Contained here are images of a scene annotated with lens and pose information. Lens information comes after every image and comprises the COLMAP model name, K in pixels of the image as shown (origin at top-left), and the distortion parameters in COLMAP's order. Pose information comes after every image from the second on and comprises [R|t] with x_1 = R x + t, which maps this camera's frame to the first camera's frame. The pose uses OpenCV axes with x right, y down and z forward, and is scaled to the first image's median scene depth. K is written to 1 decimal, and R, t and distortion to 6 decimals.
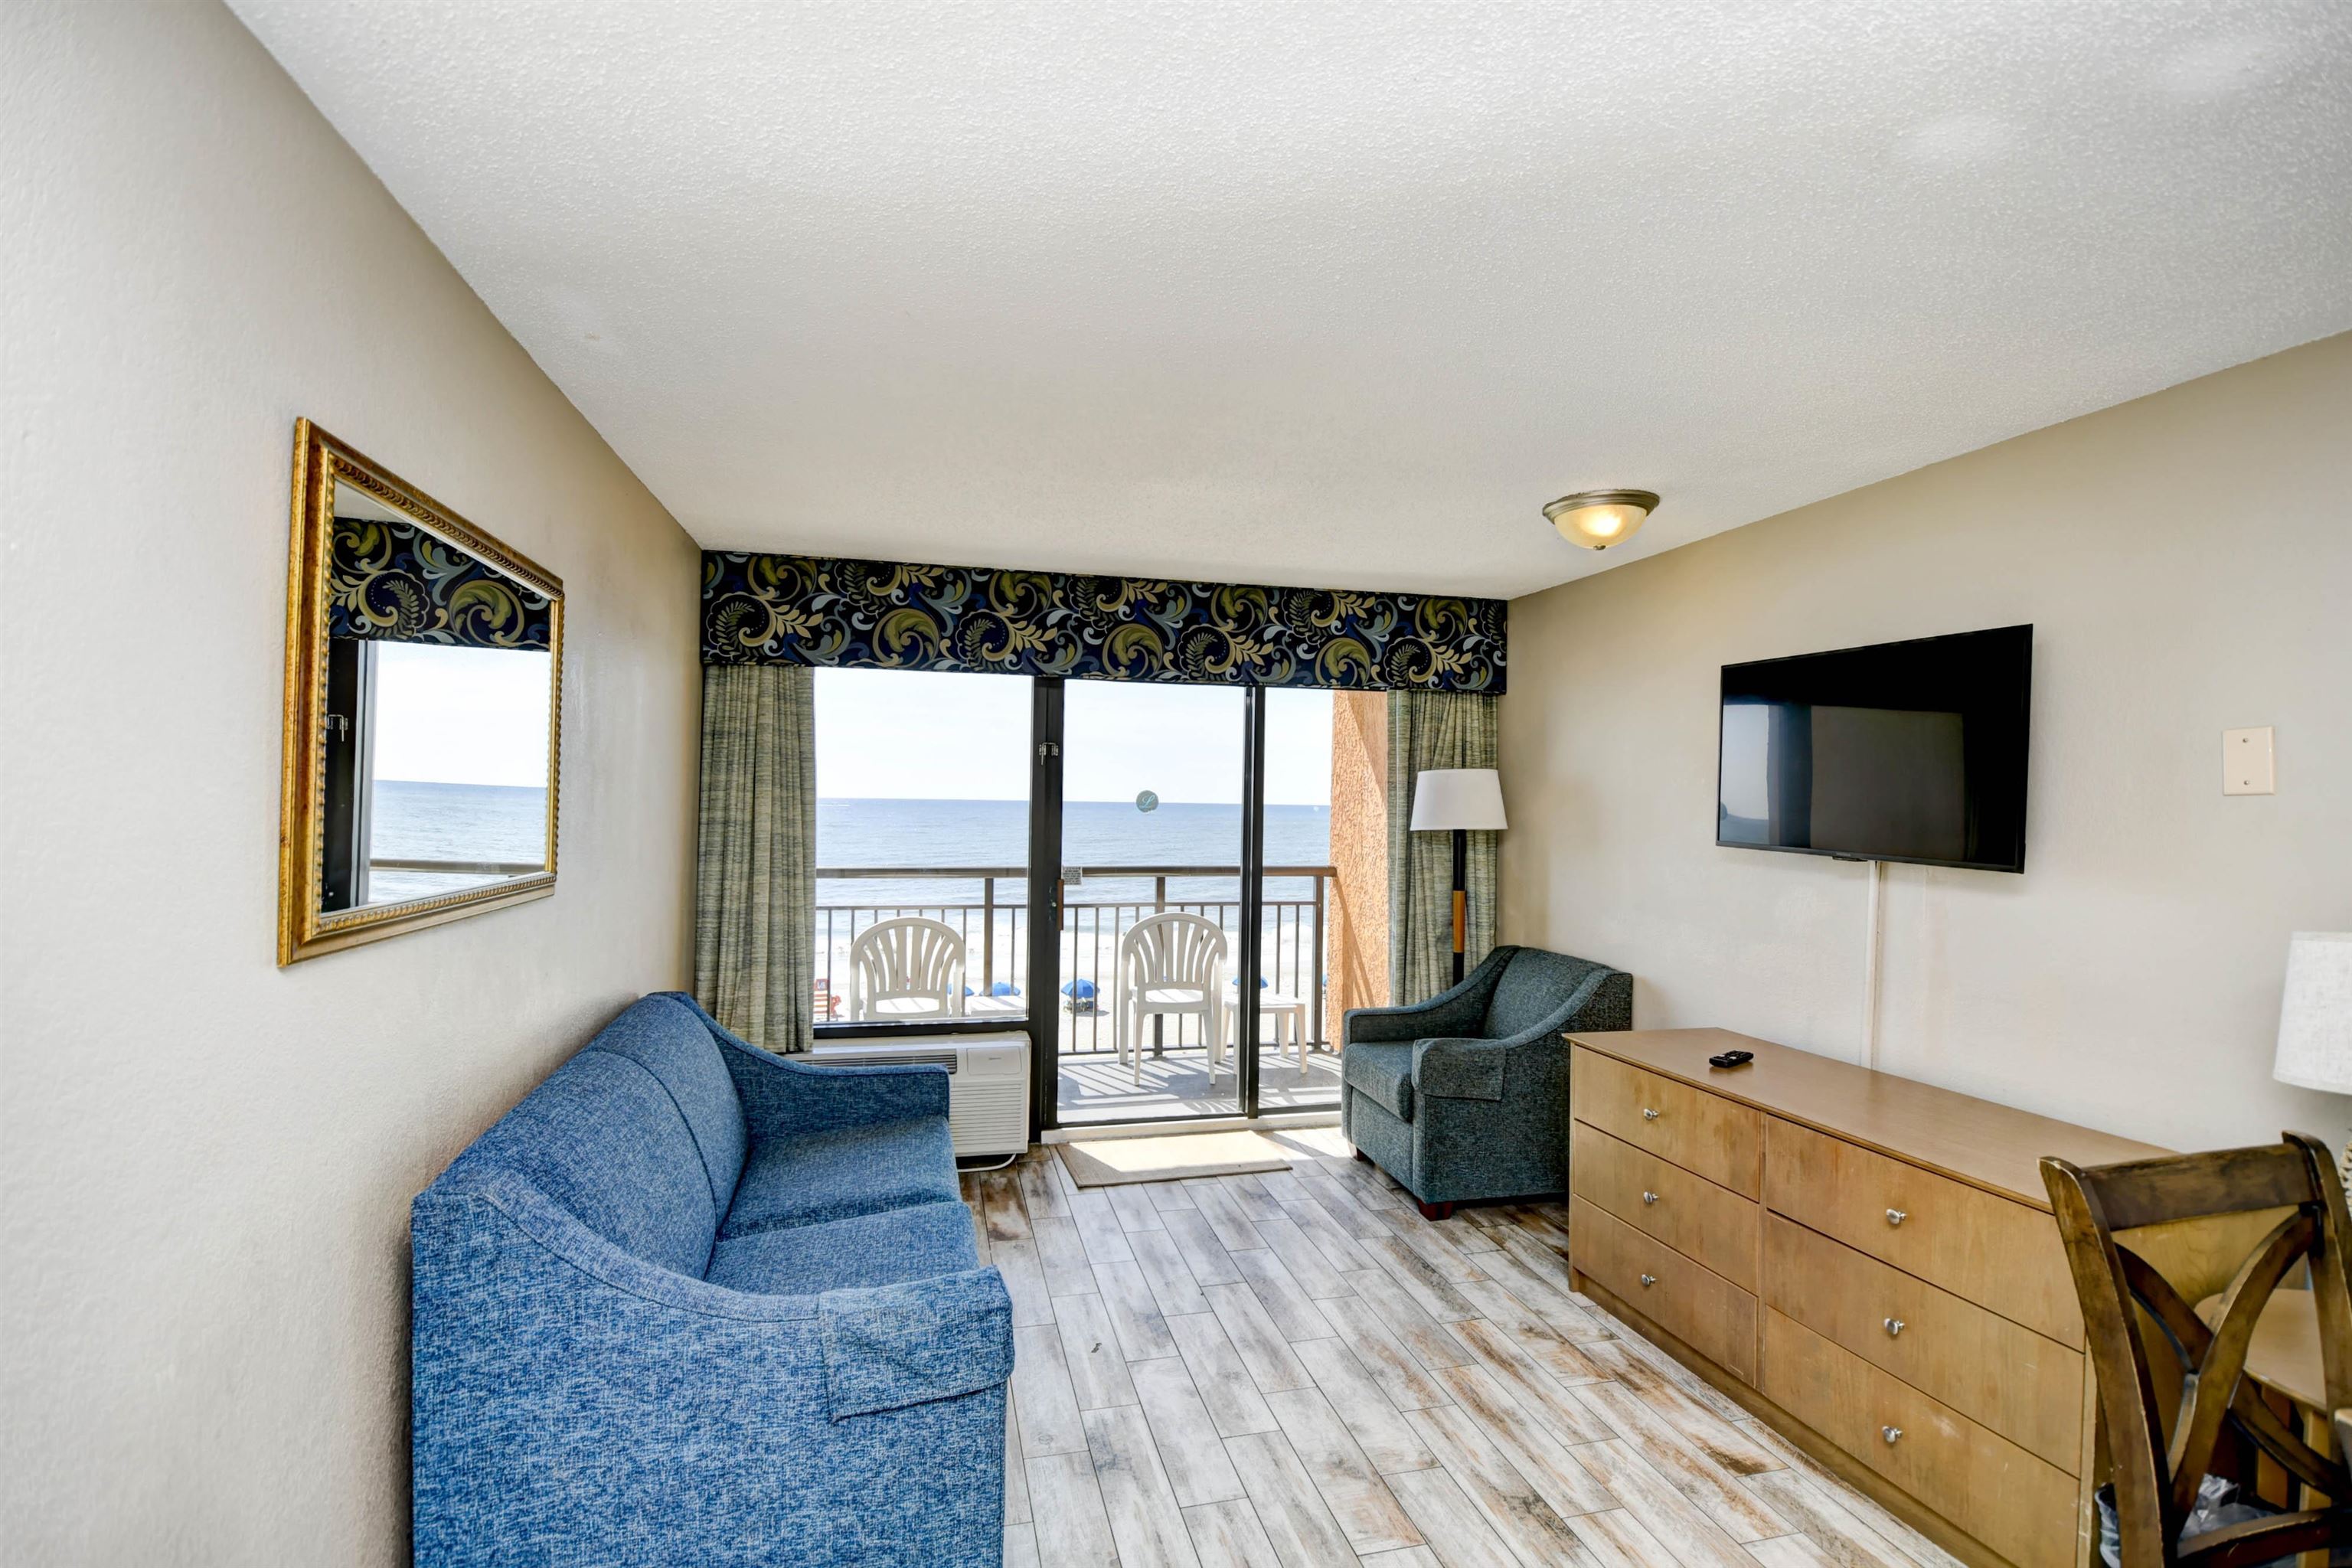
lens RADIAL K [[1059.0, 0, 1176.0], [0, 1059.0, 784.0], [0, 0, 1]] dist [0.001474, -0.013273]
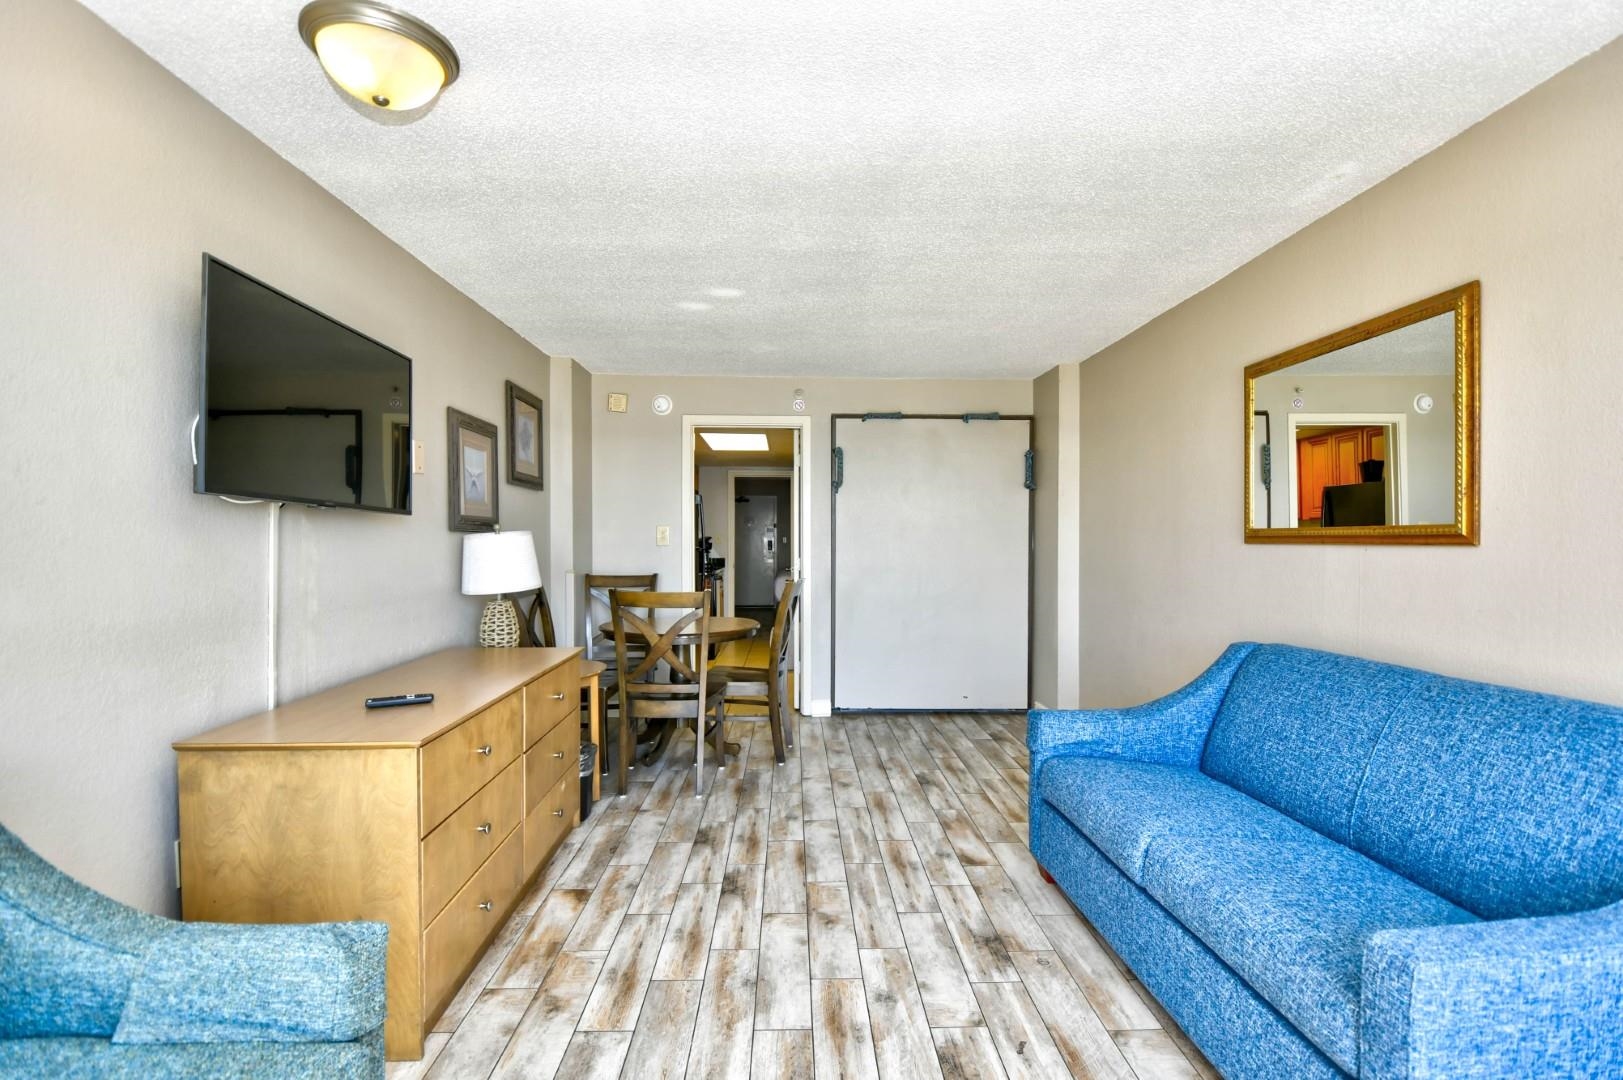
lens RADIAL K [[772.2, 0, 811.3], [0, 772.2, 549.8], [0, 0, 1]] dist [0.015842, -0.025333]
pose [[-0.978304, -0.018555, 0.206342, -0.018063], [-0.018972, 0.999820, -0.000042, 0.069105], [-0.206304, -0.003955, -0.978480, 1.124718]]
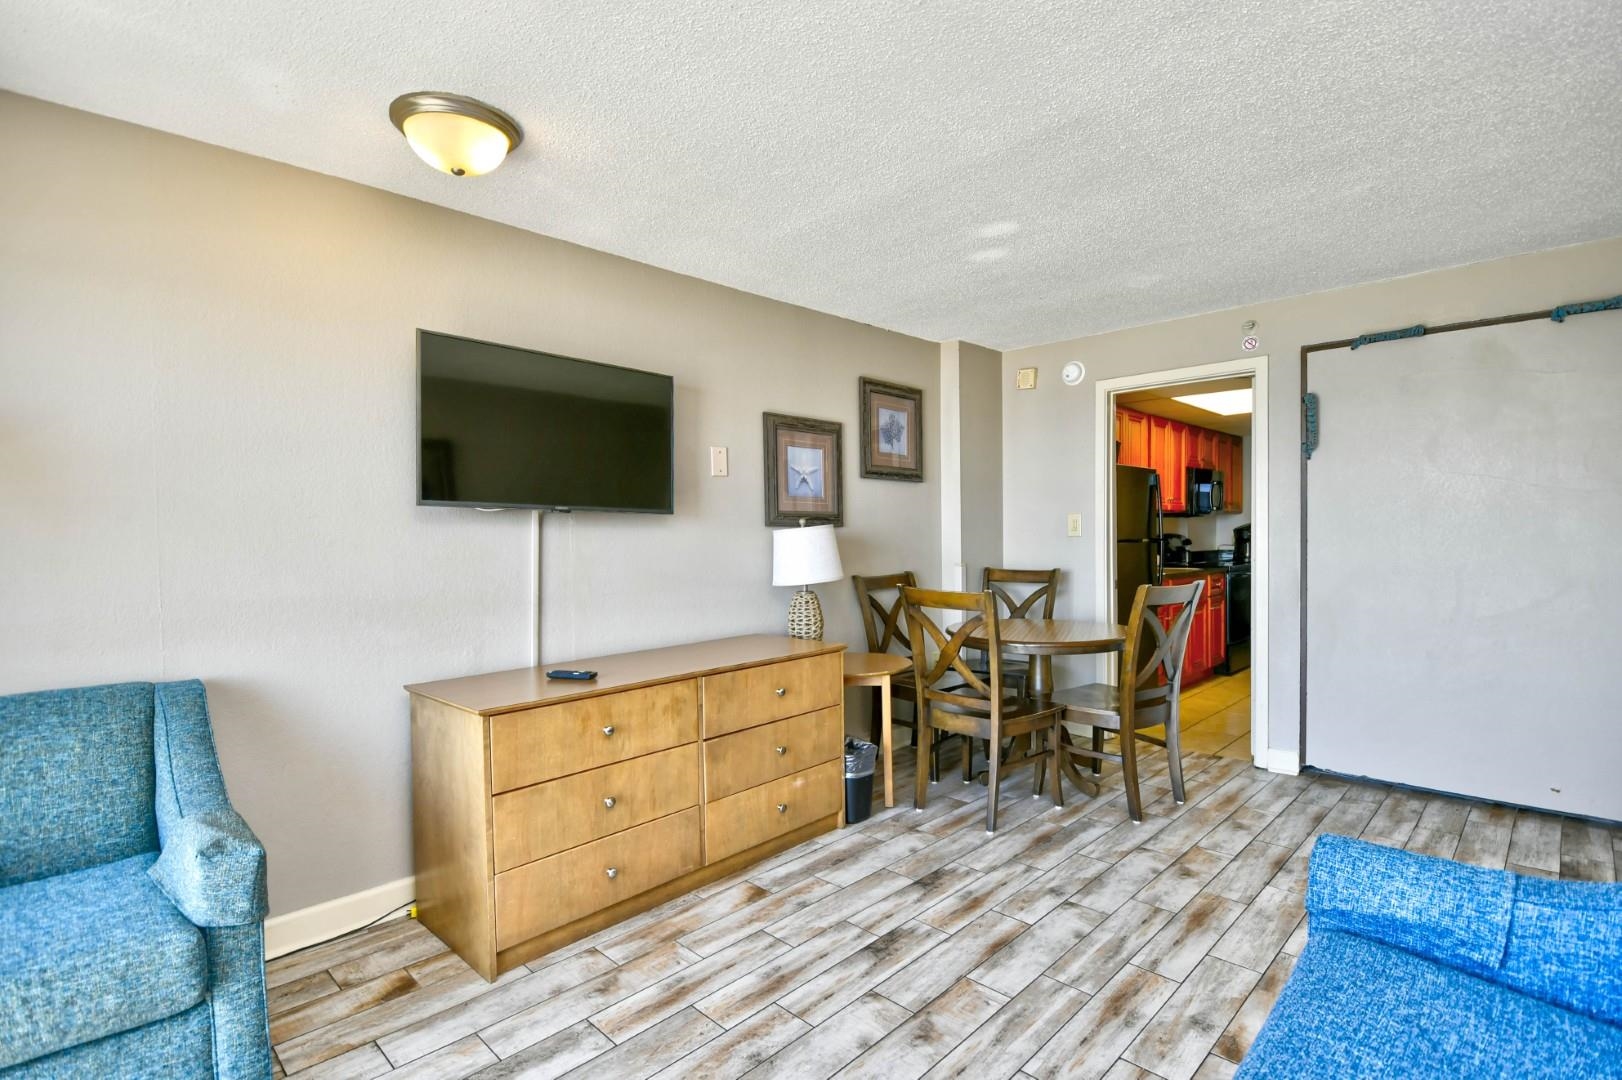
lens RADIAL K [[771.7, 0, 810.8], [0, 771.7, 549.8], [0, 0, 1]] dist [0.015842, -0.025333]
pose [[-0.520829, -0.026094, 0.853262, -0.253723], [-0.007298, 0.999632, 0.026116, 0.060184], [-0.853630, 0.007374, -0.520828, 0.830646]]
